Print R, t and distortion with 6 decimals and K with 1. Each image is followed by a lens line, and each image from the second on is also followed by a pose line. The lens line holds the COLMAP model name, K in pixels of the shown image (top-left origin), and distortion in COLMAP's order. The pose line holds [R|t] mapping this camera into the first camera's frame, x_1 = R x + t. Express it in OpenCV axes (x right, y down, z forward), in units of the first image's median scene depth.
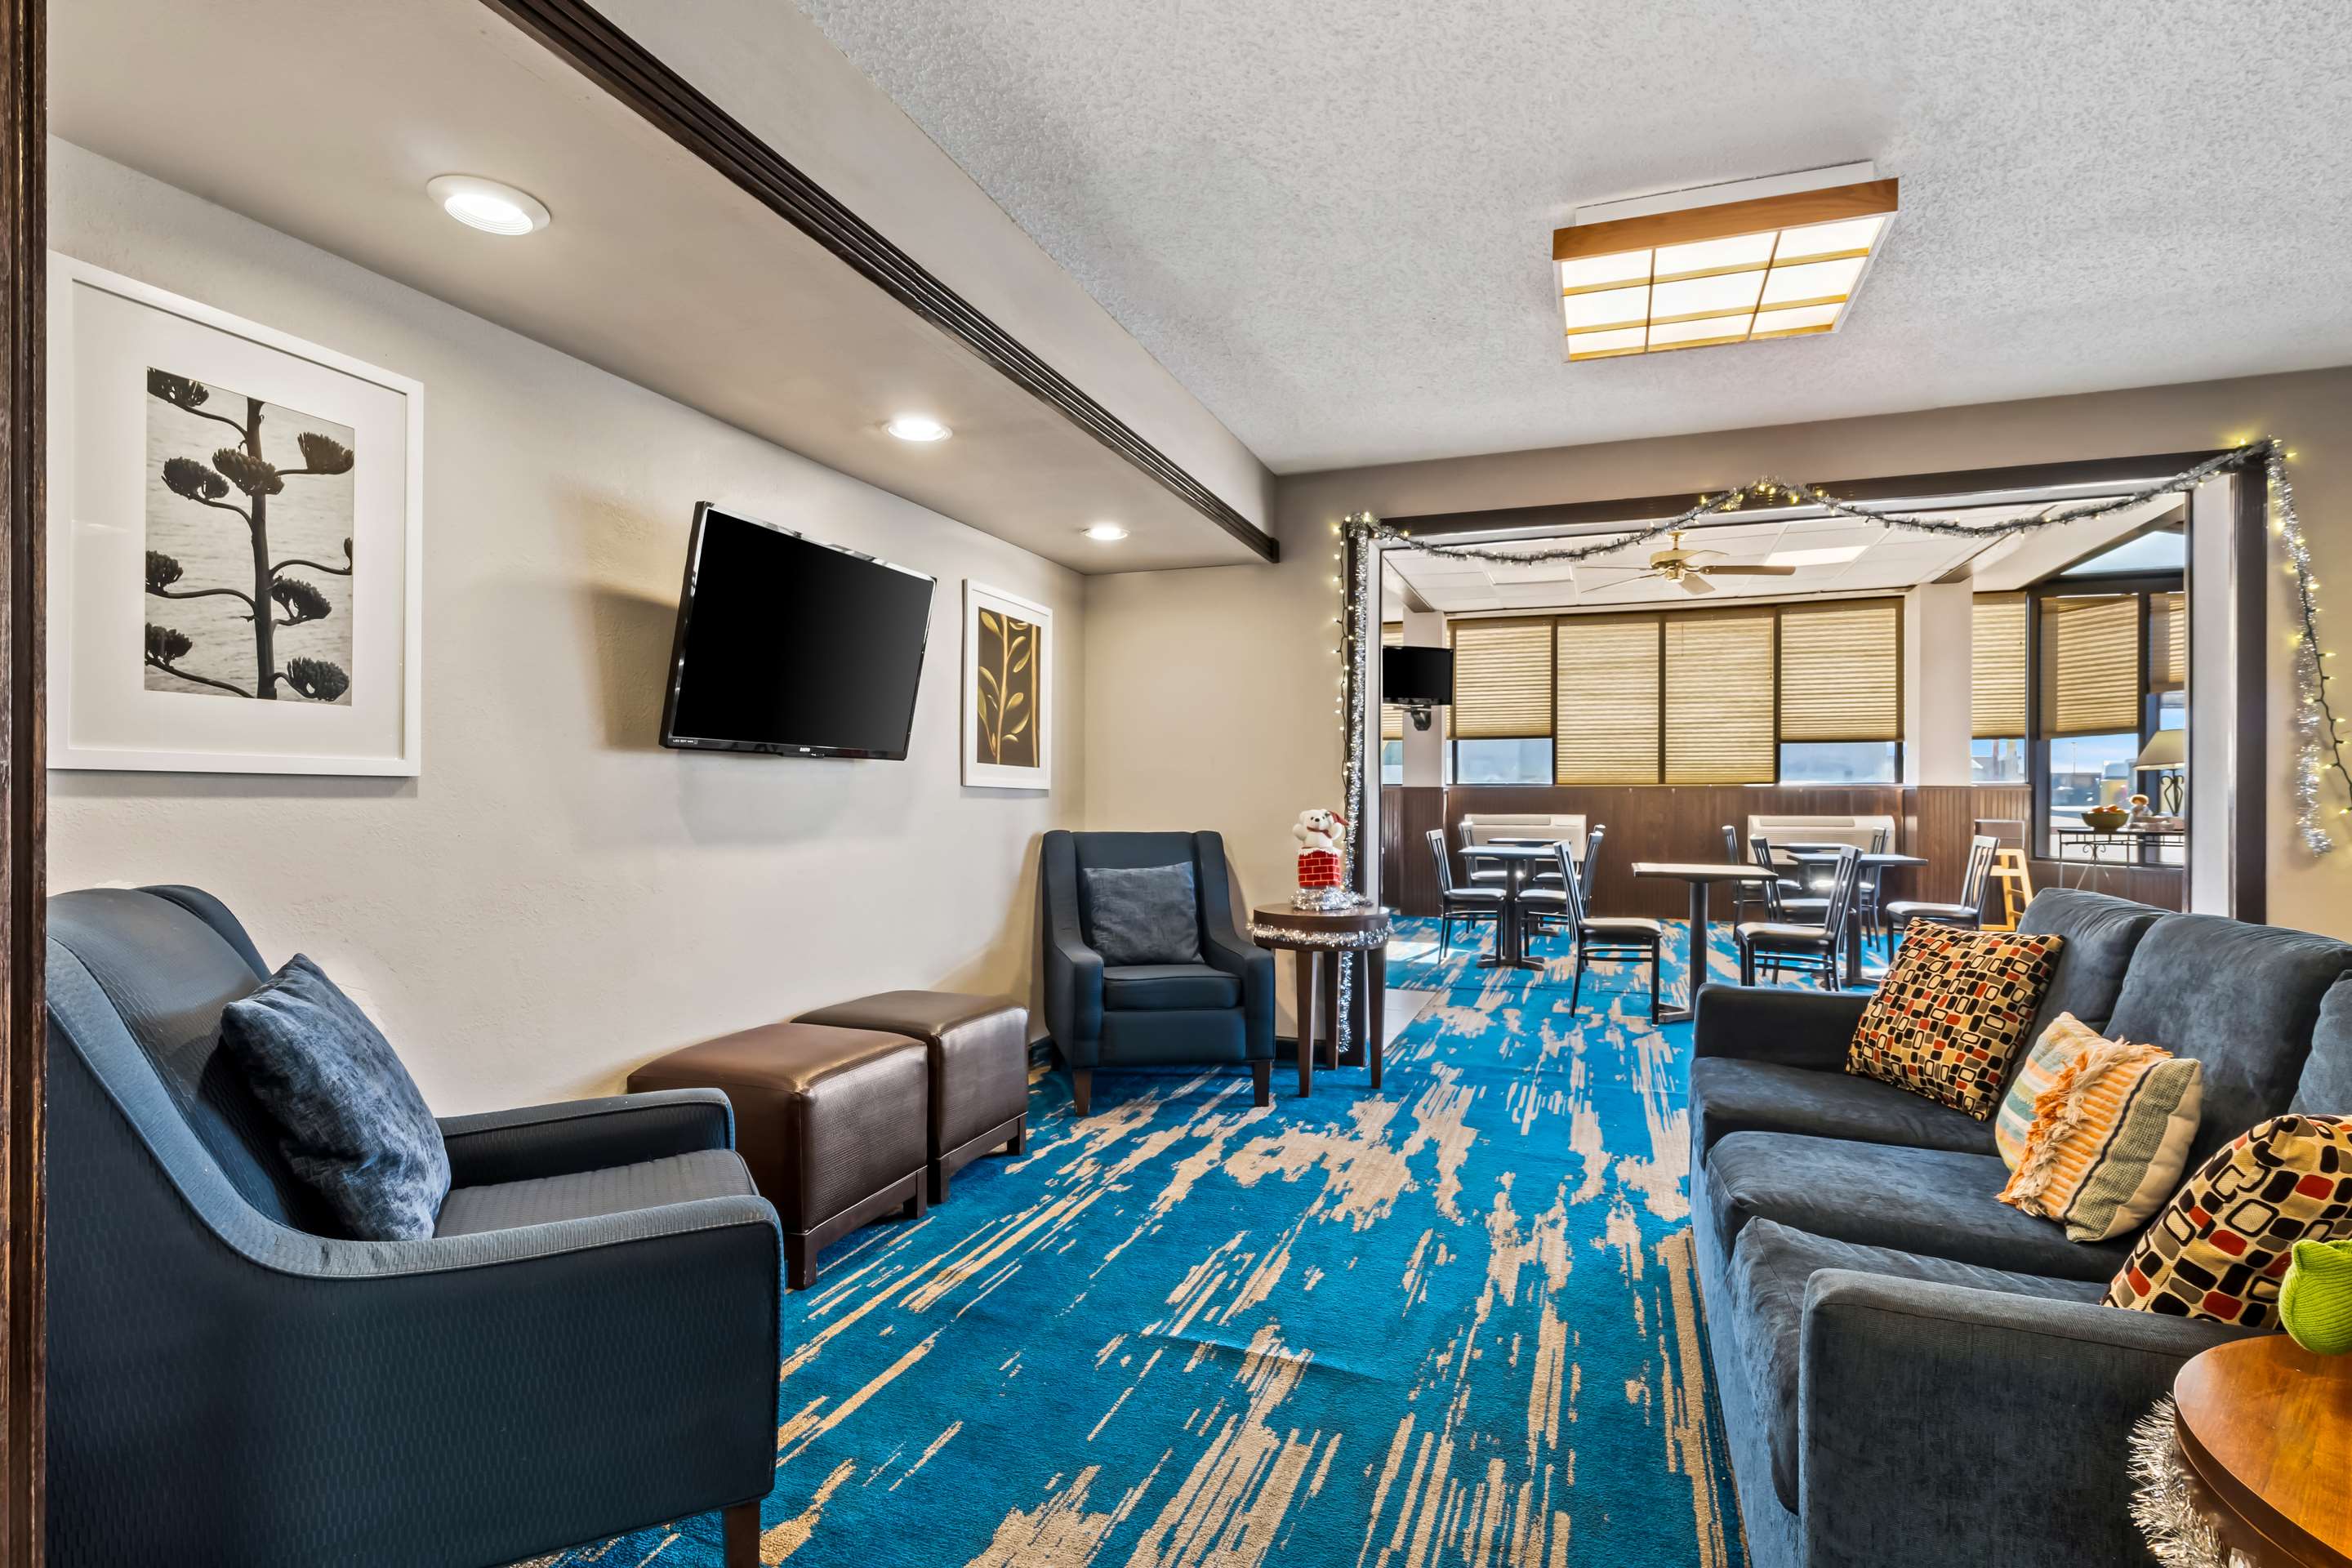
lens RADIAL K [[1113.1, 0, 1176.0], [0, 1113.1, 784.0], [0, 0, 1]] dist [0.002572, 0.000197]
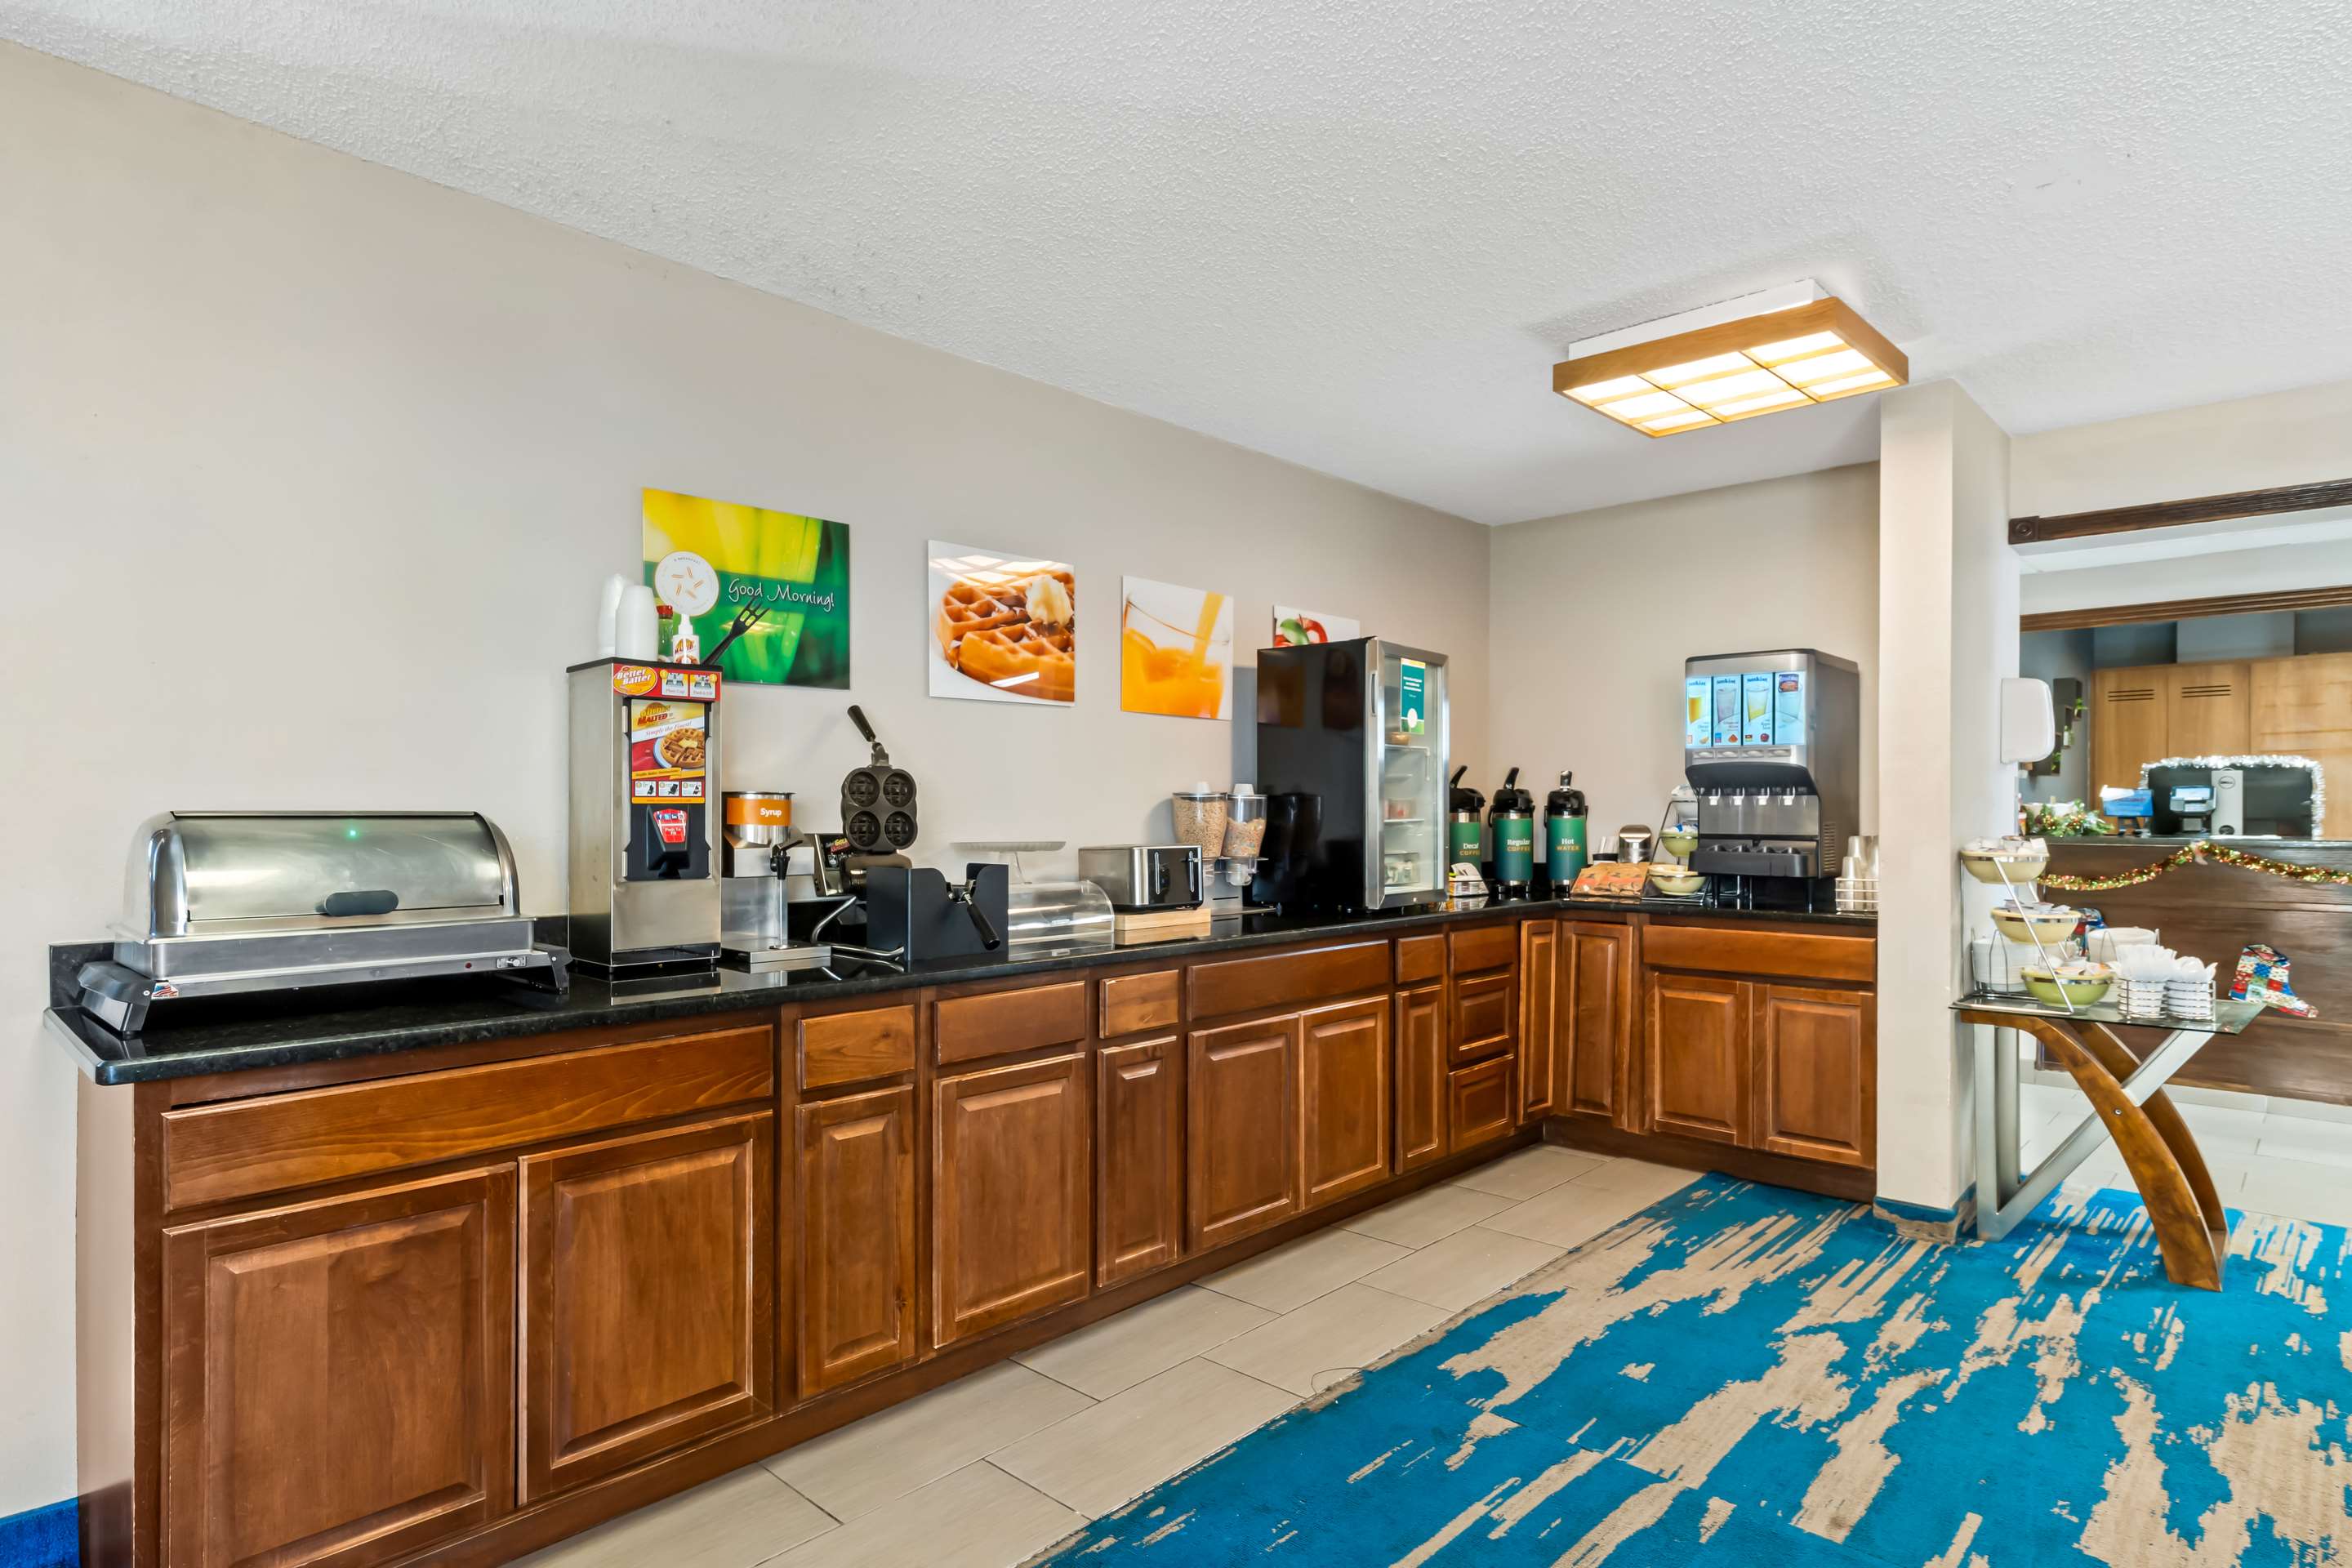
lens RADIAL K [[1246.7, 0, 1178.1], [0, 1246.7, 811.4], [0, 0, 1]] dist [0.001469, 0.002214]
pose [[-0.923702, 0.004752, 0.383083, 0.501558], [0.001671, 0.999964, -0.008376, -0.018883], [-0.383109, -0.007097, -0.923676, 1.970479]]
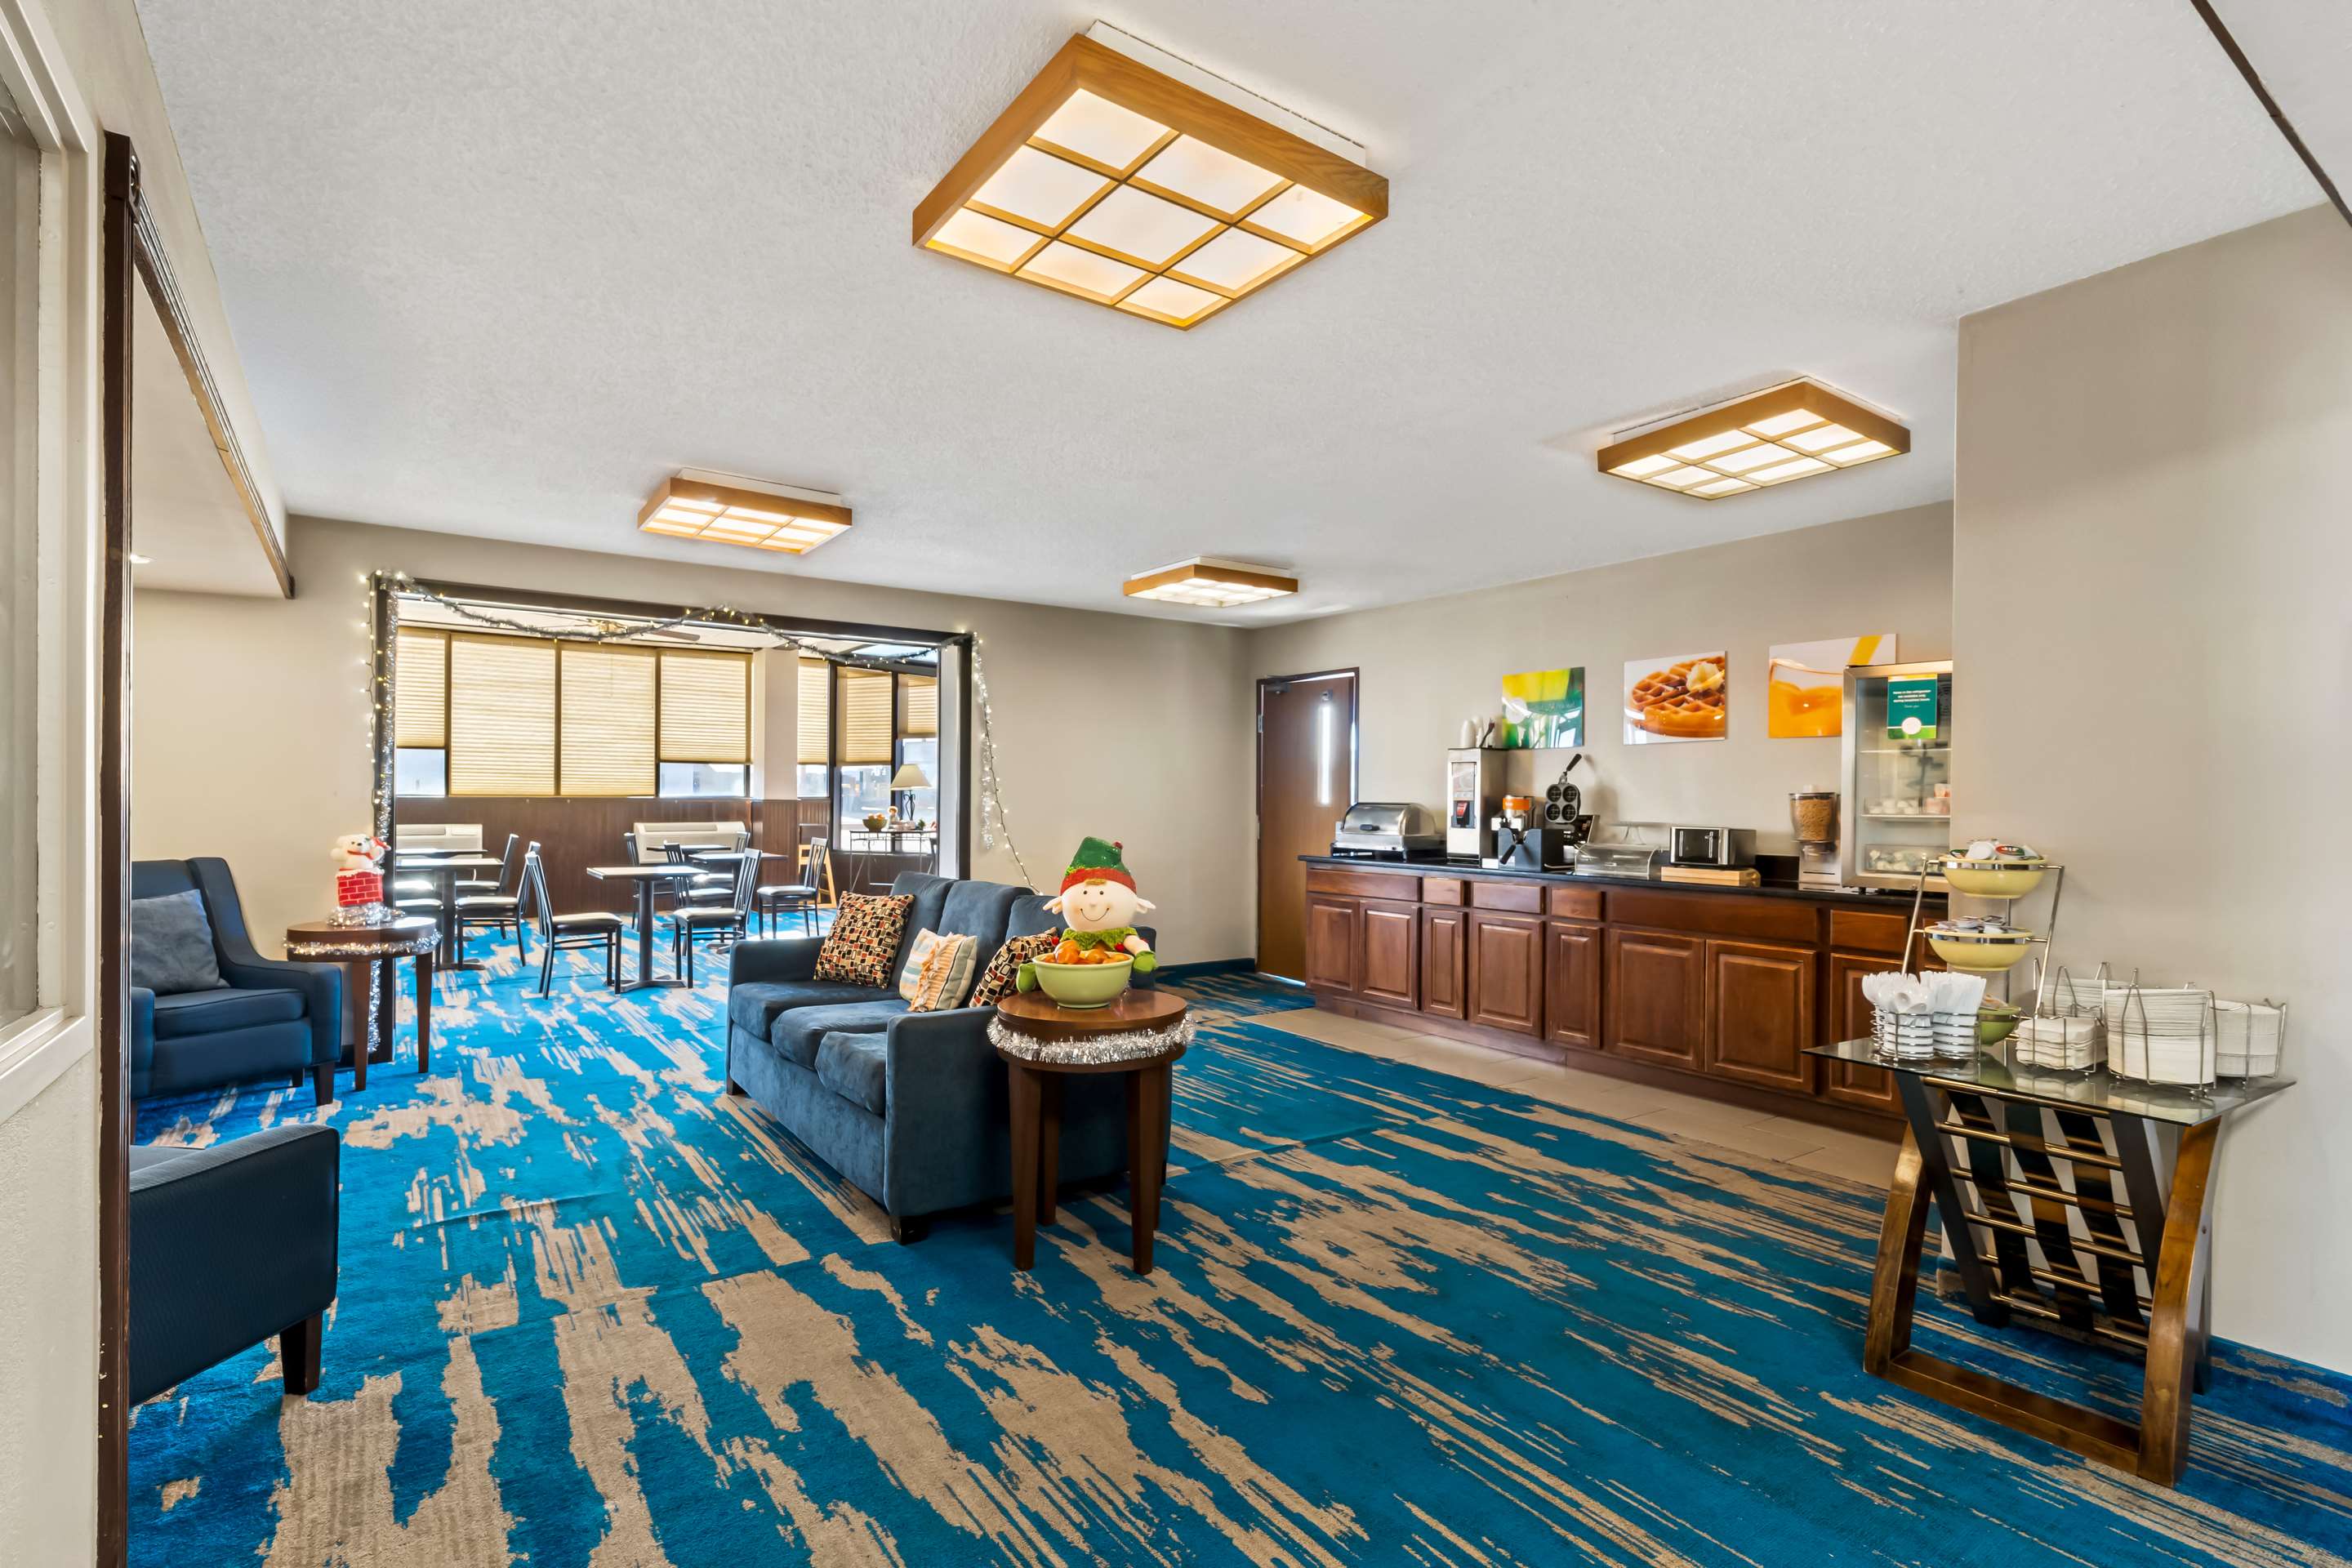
lens RADIAL K [[1113.1, 0, 1176.0], [0, 1113.1, 784.0], [0, 0, 1]] dist [0.002572, 0.000197]
pose [[0.550431, 0.022098, 0.834588, -0.793611], [-0.021545, 0.999693, -0.012261, -0.023198], [-0.834603, -0.011232, 0.550738, 0.694909]]
